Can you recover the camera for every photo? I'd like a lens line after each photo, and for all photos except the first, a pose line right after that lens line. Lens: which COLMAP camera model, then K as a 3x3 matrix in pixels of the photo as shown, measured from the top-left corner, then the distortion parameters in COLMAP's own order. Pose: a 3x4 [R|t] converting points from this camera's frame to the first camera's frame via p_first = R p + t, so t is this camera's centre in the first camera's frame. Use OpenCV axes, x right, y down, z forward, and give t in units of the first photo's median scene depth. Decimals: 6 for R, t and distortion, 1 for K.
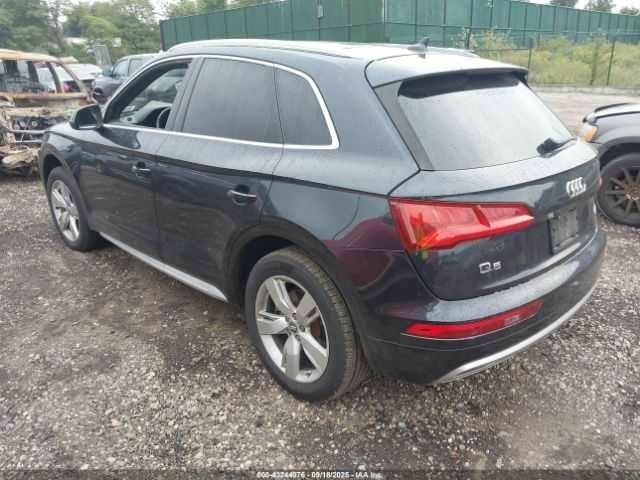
lens RADIAL K [[514.3, 0, 320.0], [0, 514.3, 240.0], [0, 0, 1]] dist [-0.000826, 0.002649]
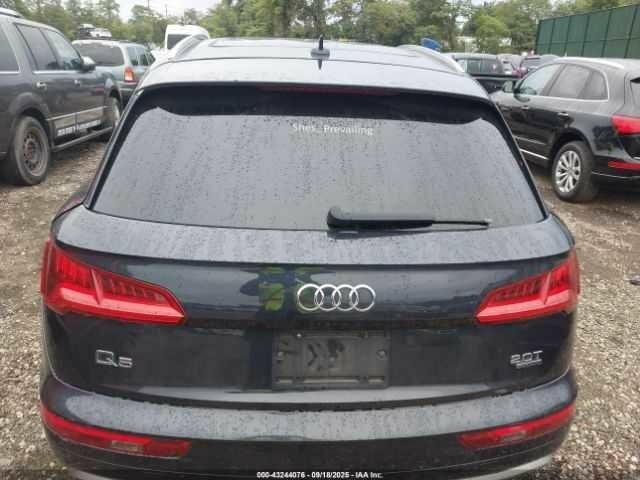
lens RADIAL K [[514.3, 0, 320.0], [0, 514.3, 240.0], [0, 0, 1]] dist [-0.000826, 0.002649]
pose [[0.753678, 0.257693, -0.604619, 0.301374], [-0.257844, 0.962111, 0.088648, -0.078044], [0.604555, 0.089086, 0.791566, 0.194541]]
